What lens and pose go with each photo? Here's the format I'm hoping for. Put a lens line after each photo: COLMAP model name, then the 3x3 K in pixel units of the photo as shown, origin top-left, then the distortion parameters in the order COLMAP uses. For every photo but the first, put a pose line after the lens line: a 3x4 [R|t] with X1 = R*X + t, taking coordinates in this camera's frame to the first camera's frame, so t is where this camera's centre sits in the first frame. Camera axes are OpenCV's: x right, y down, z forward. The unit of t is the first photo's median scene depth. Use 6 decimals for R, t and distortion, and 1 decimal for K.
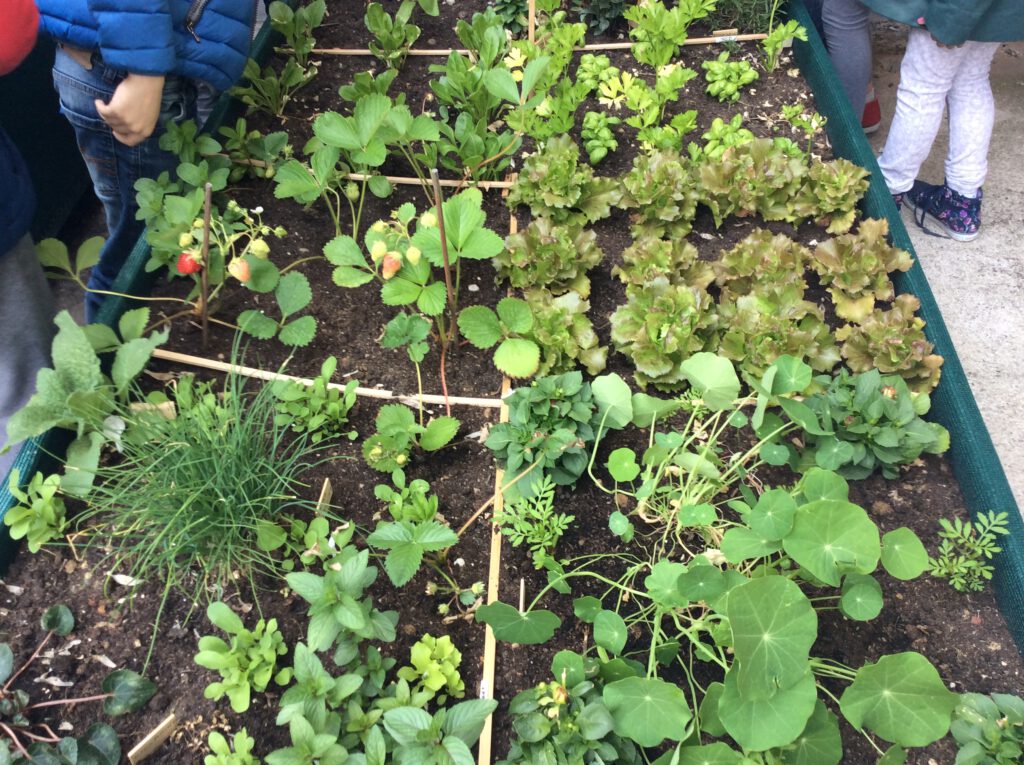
lens RADIAL K [[1031.9, 0, 505.5], [0, 1031.9, 382.1], [0, 0, 1]] dist [0.091189, -0.219822]
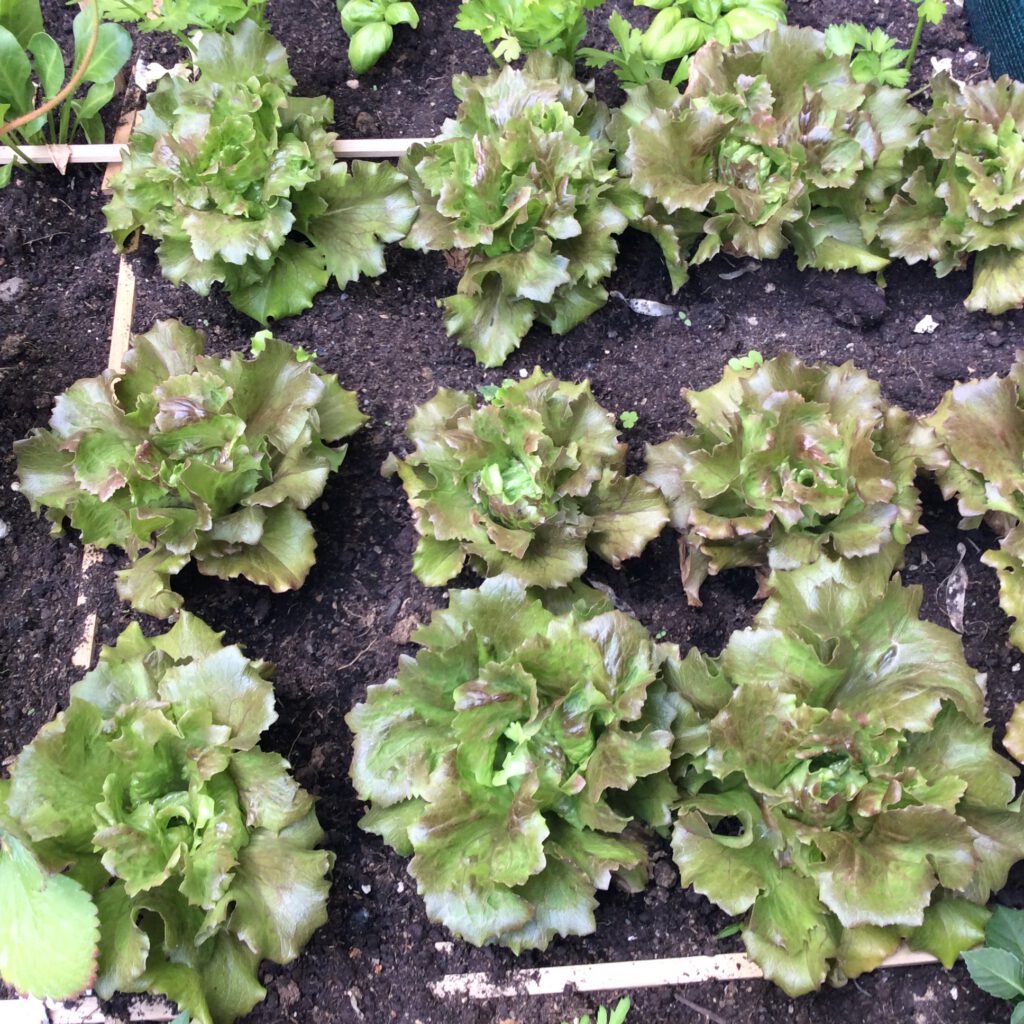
lens RADIAL K [[1346.3, 0, 511.6], [0, 1346.3, 578.8], [0, 0, 1]] dist [0.152055, -0.359104]
pose [[0.996327, -0.056256, 0.064552, 0.131788], [0.035501, 0.957437, 0.286450, -0.233832], [-0.077919, -0.283106, 0.955918, 0.618458]]
